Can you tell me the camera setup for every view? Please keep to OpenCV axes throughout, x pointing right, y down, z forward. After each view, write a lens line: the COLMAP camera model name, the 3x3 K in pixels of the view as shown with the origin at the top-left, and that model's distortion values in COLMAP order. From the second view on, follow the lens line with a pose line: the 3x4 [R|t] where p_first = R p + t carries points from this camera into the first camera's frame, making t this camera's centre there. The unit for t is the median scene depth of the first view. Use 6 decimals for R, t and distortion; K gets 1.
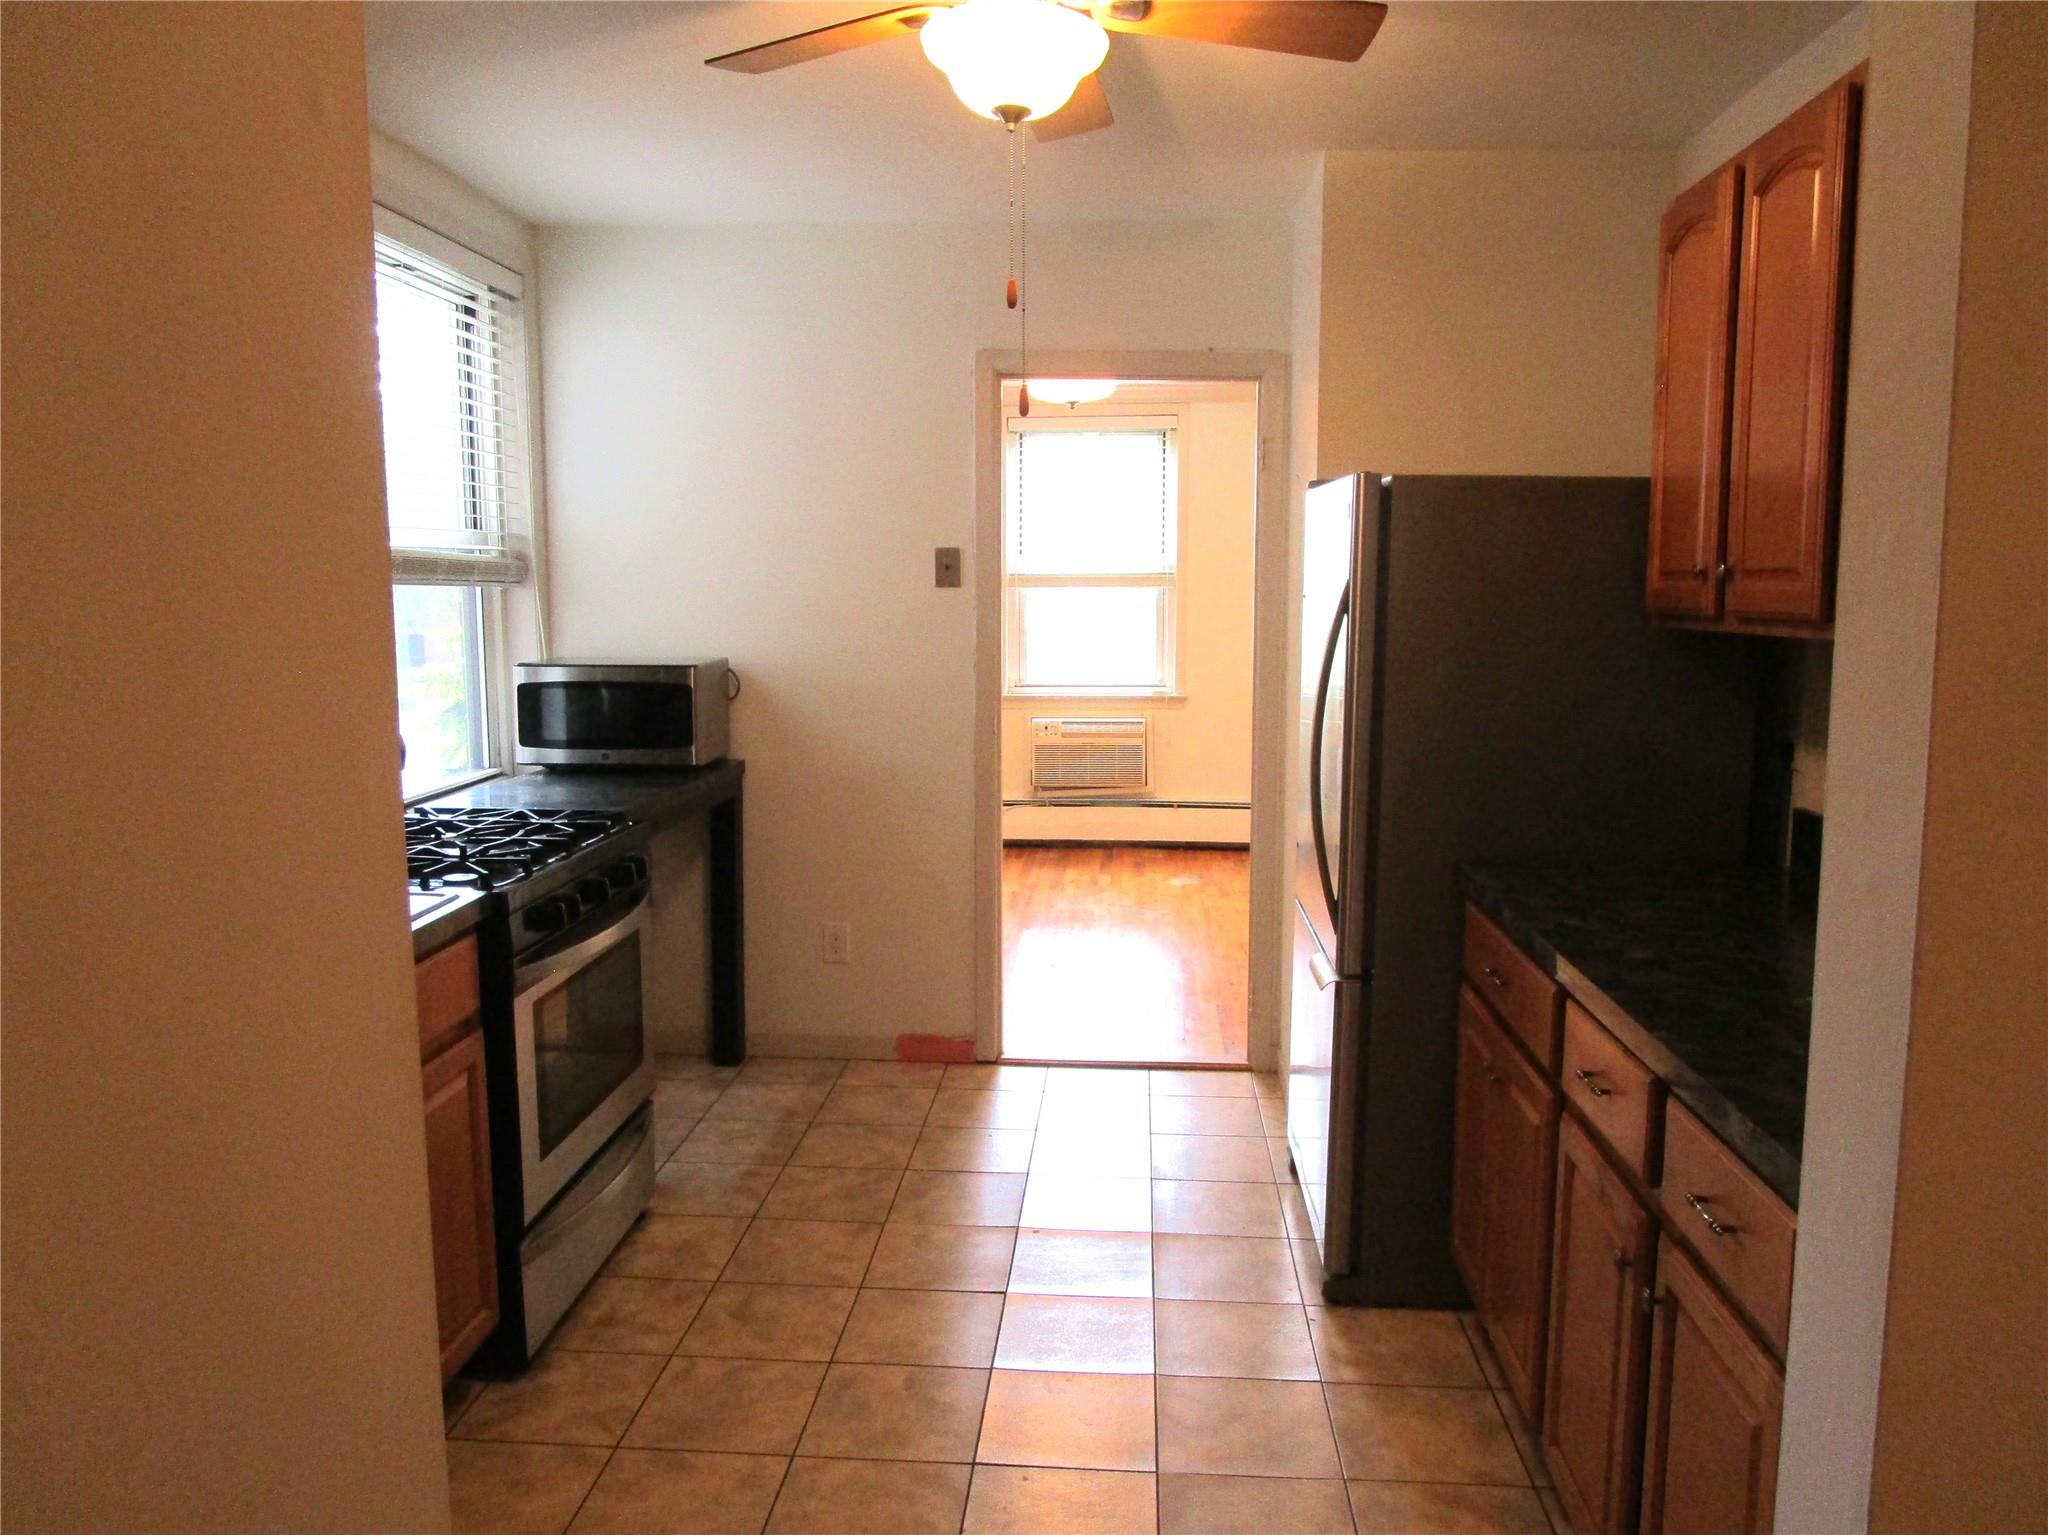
lens RADIAL K [[1481.9, 0, 1018.5], [0, 1481.9, 756.9], [0, 0, 1]] dist [-0.017162, 0.001181]
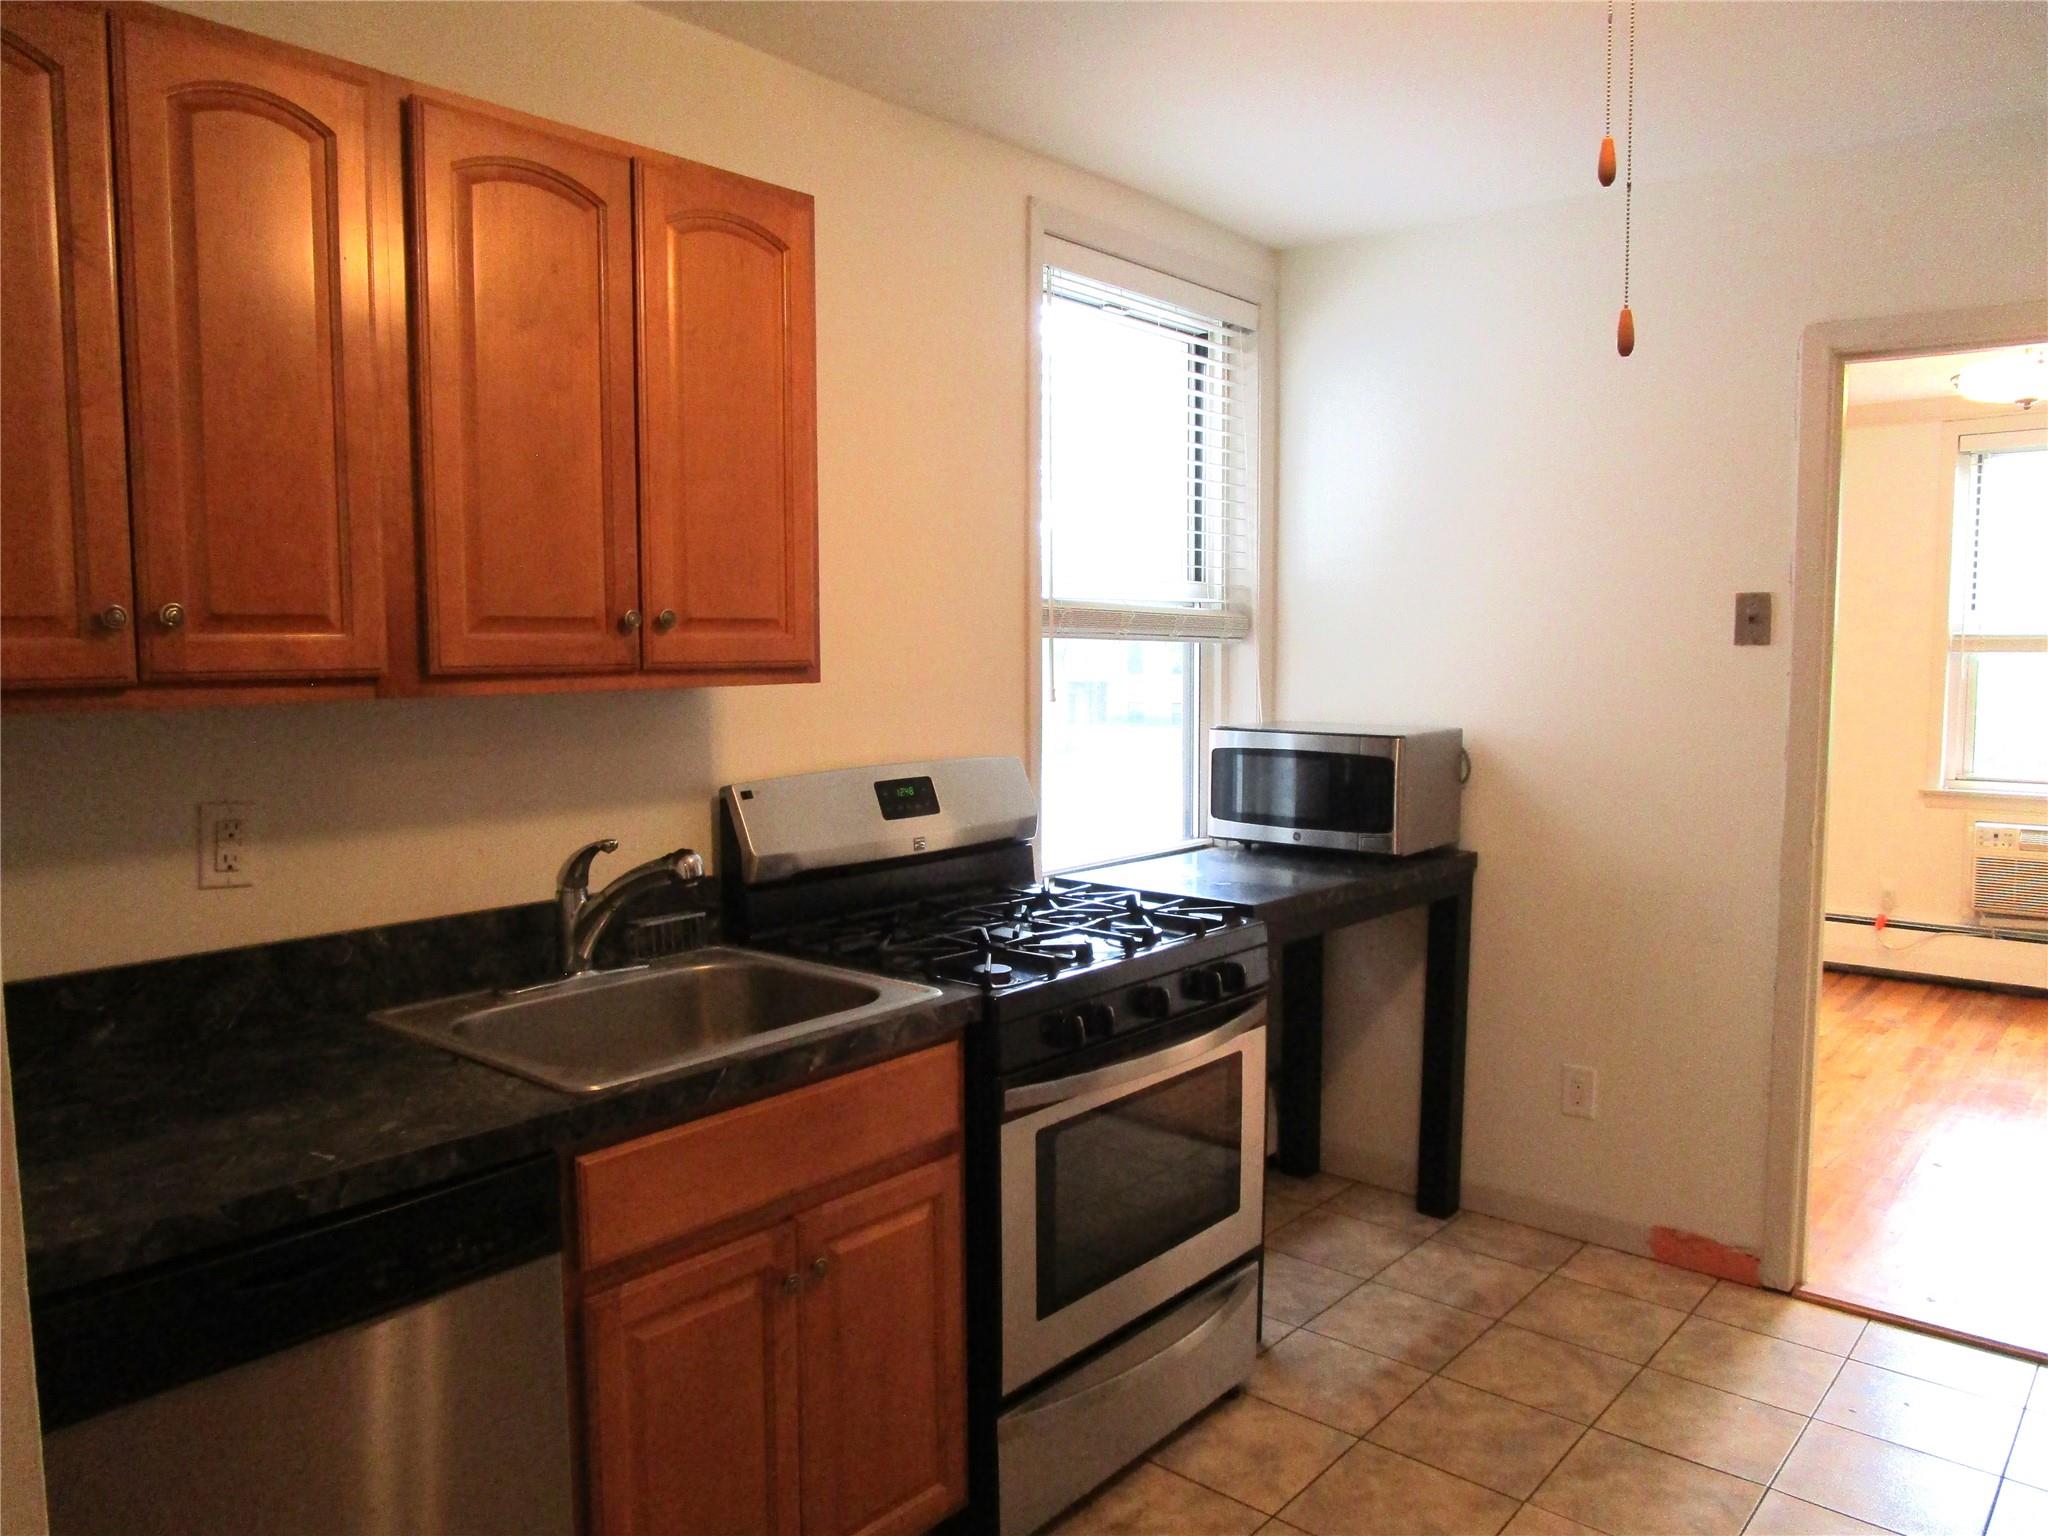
lens RADIAL K [[1453.9, 0, 1025.8], [0, 1453.9, 761.6], [0, 0, 1]] dist [-0.028832, 0.009798]
pose [[0.809211, 0.047457, -0.585598, 0.086594], [-0.071122, 0.997315, -0.017457, -0.017218], [0.583197, 0.055775, 0.810413, 0.199181]]
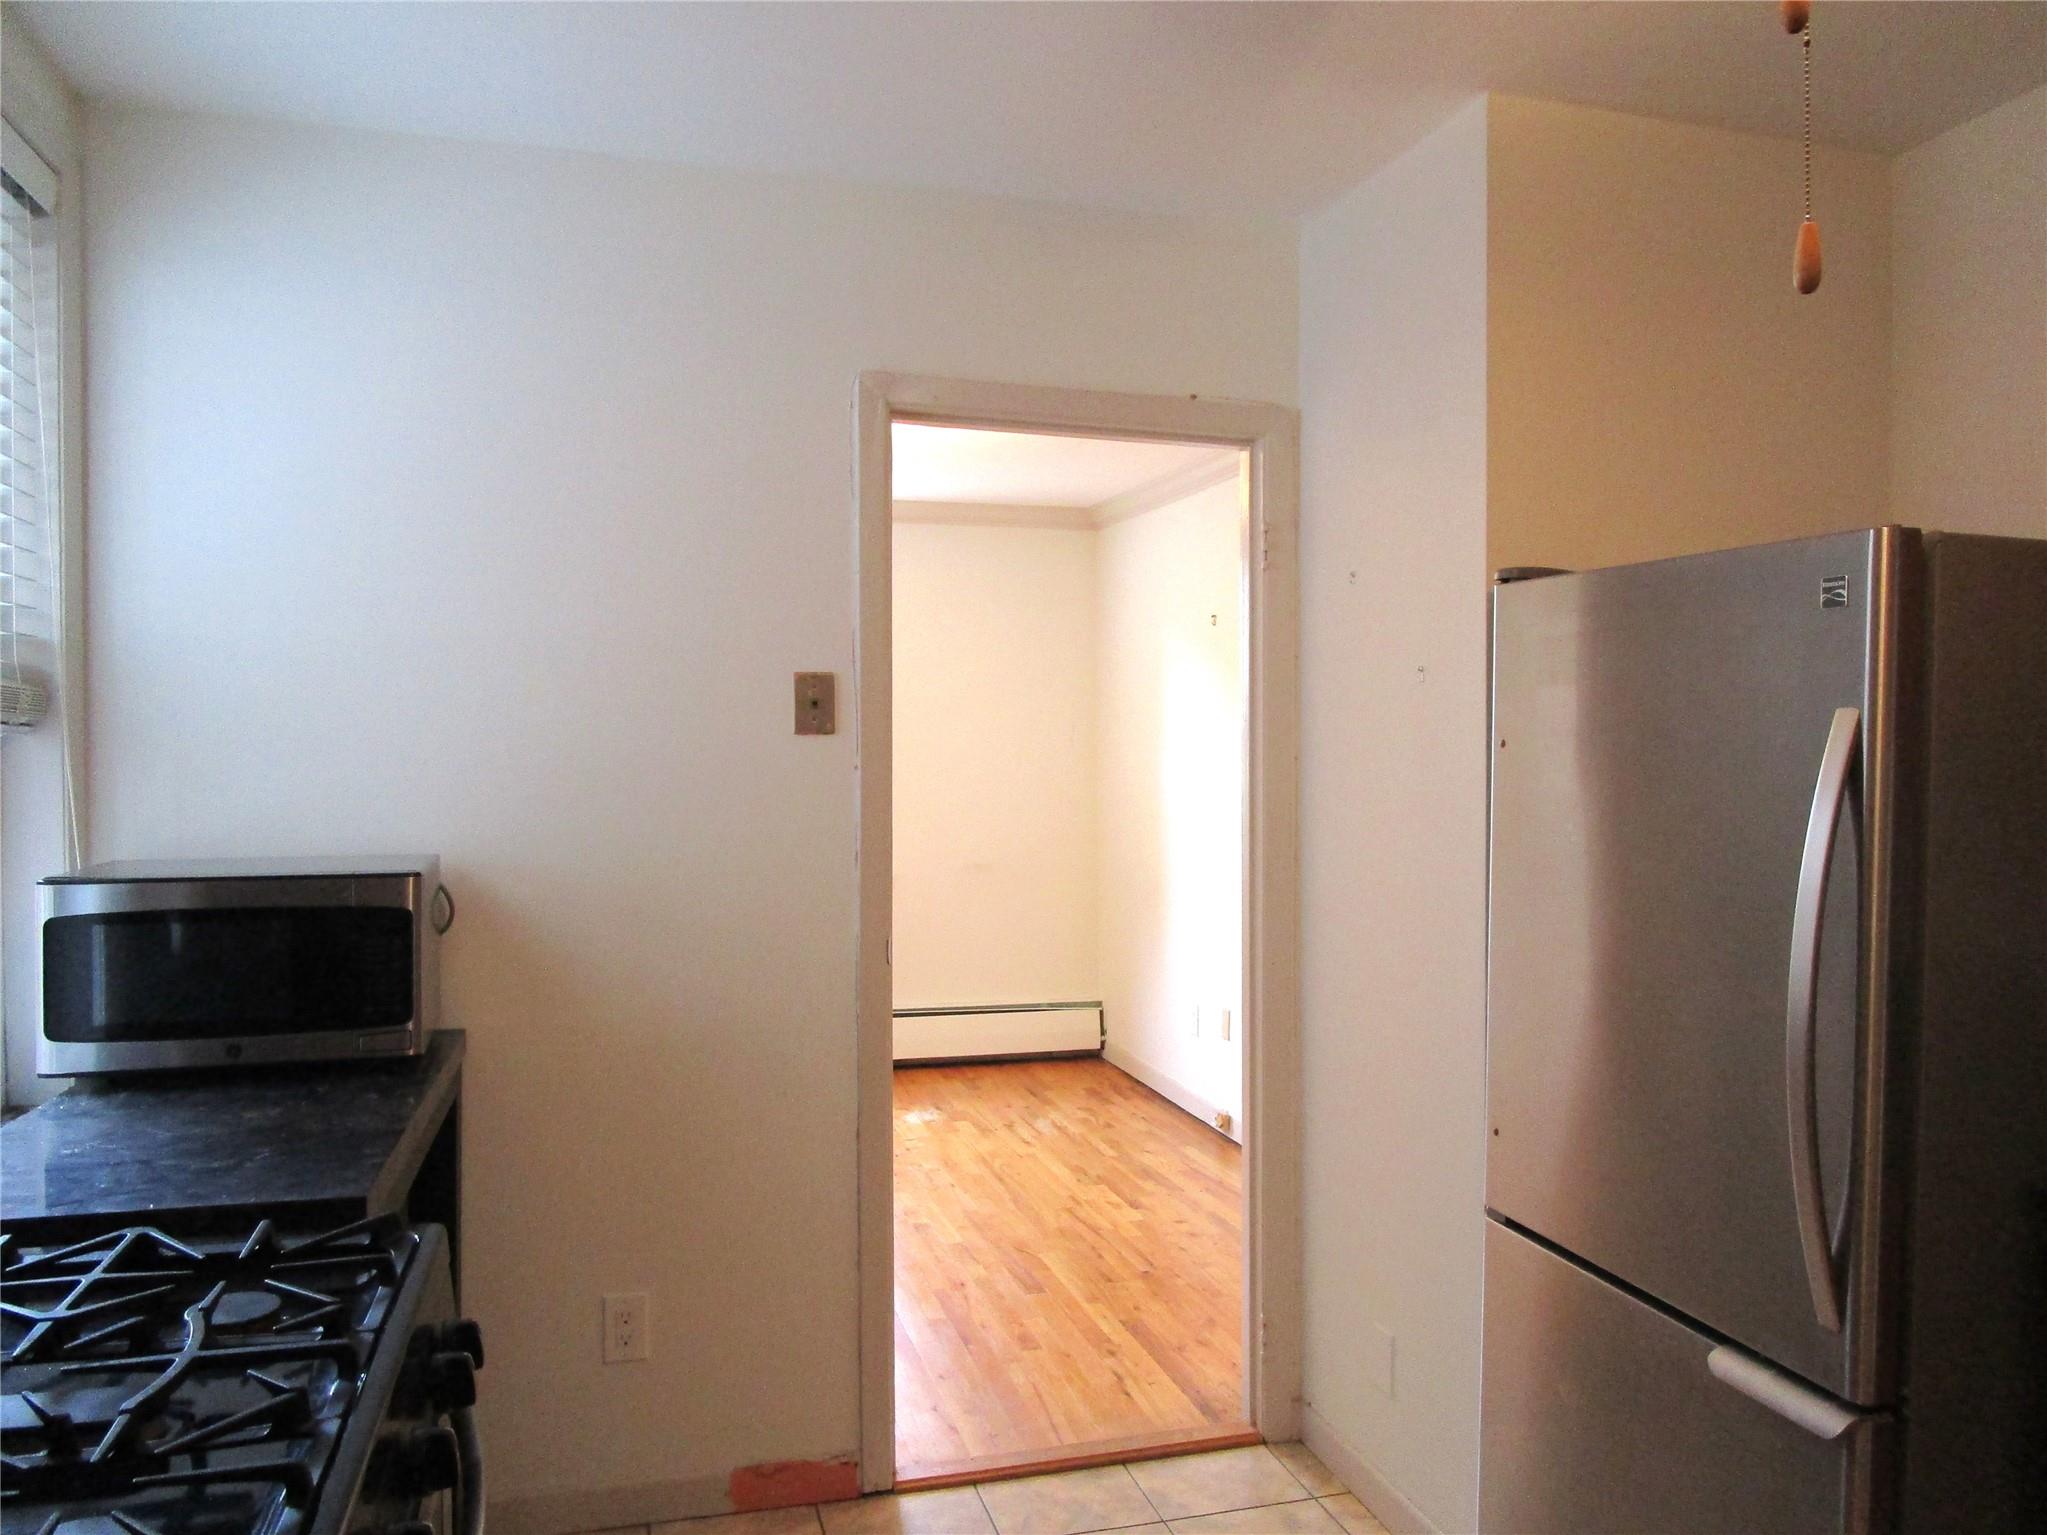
lens RADIAL K [[1520.0, 0, 1029.9], [0, 1520.0, 762.0], [0, 0, 1]] dist [-0.028811, 0.009778]
pose [[0.937764, -0.006100, 0.347220, -0.189133], [0.042364, 0.994388, -0.096944, -0.036828], [-0.344680, 0.105620, 0.932759, 0.370174]]
